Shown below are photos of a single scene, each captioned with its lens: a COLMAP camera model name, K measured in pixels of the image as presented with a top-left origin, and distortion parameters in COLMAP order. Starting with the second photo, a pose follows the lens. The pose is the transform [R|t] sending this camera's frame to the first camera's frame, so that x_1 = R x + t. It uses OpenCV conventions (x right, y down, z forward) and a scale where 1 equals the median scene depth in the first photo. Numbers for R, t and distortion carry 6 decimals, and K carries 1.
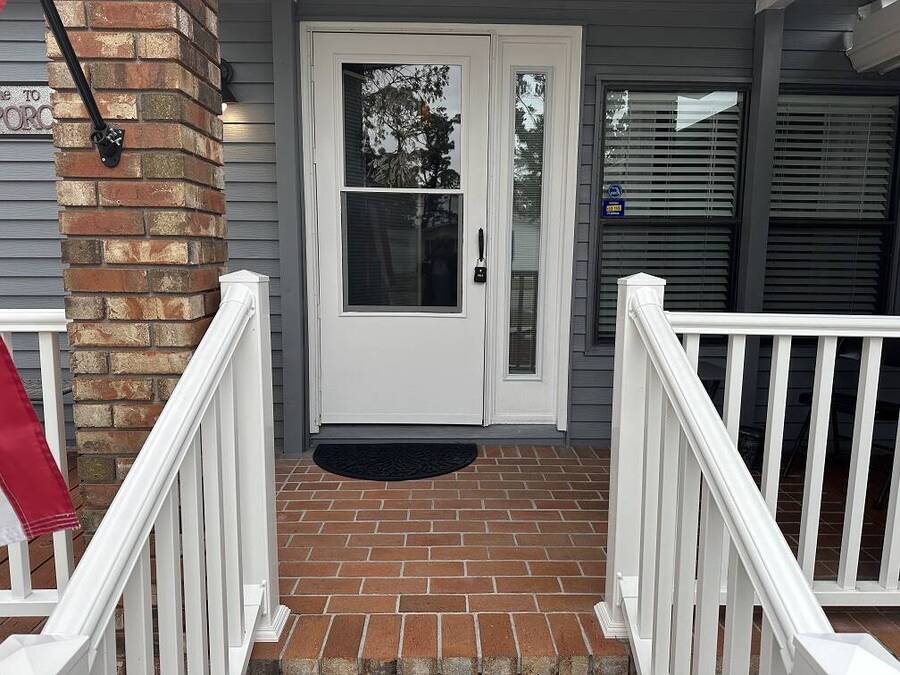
lens RADIAL K [[622.2, 0, 453.0], [0, 622.2, 329.9], [0, 0, 1]] dist [0.073421, -0.097557]
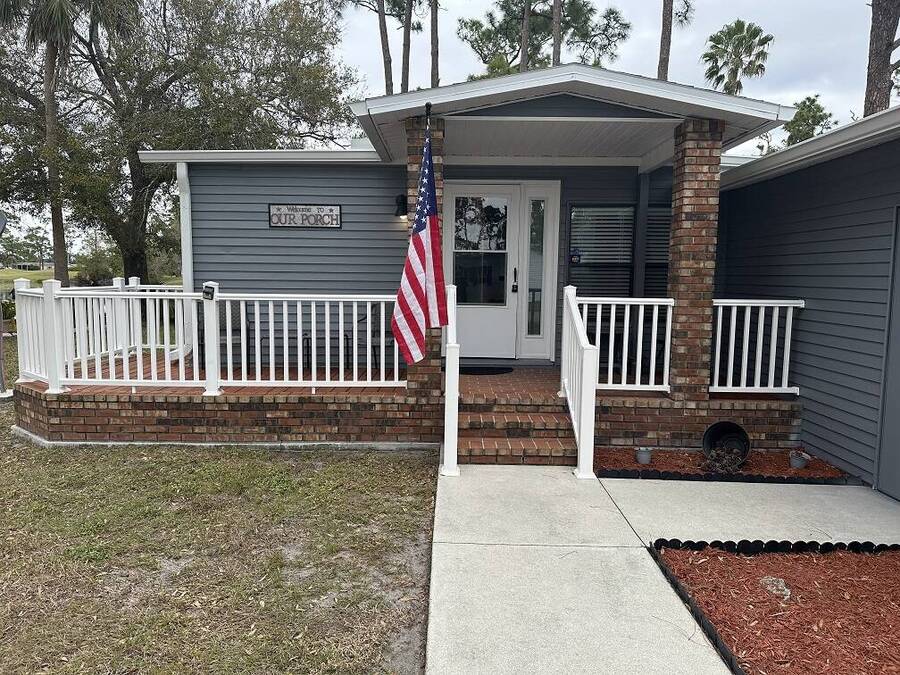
lens RADIAL K [[622.2, 0, 449.8], [0, 622.2, 338.0], [0, 0, 1]] dist [0.073421, -0.097557]
pose [[0.999692, 0.005353, -0.024234, -0.133817], [-0.006007, 0.999617, -0.027002, 0.148557], [0.024080, 0.027139, 0.999342, -1.215515]]
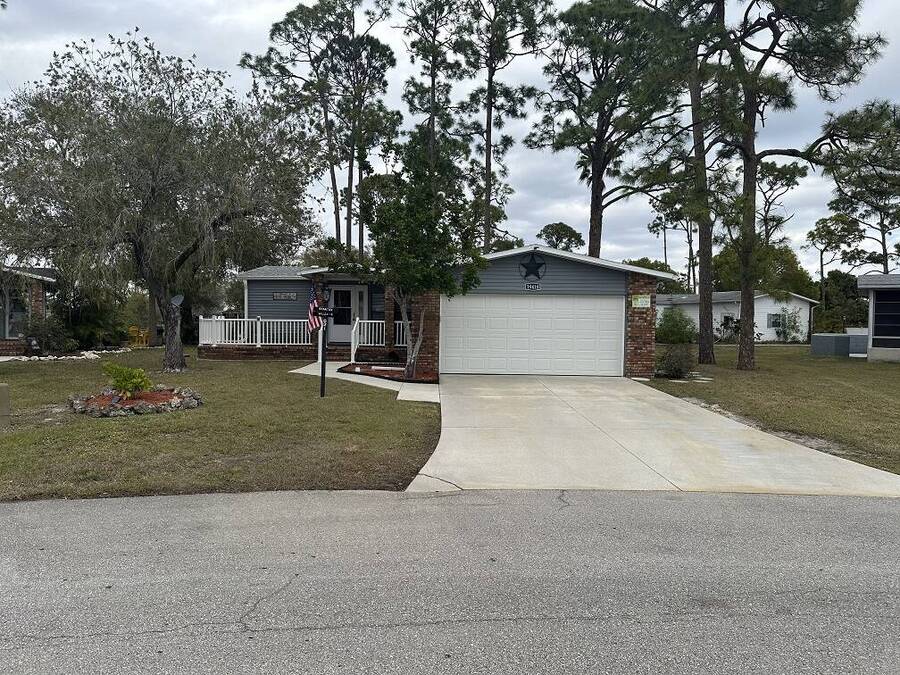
lens RADIAL K [[622.2, 0, 450.1], [0, 622.2, 336.7], [0, 0, 1]] dist [0.073421, -0.097557]
pose [[0.999886, 0.003352, 0.014698, 1.022644], [-0.001751, 0.994190, -0.107629, 0.844165], [-0.014974, 0.107591, 0.994082, -5.867545]]
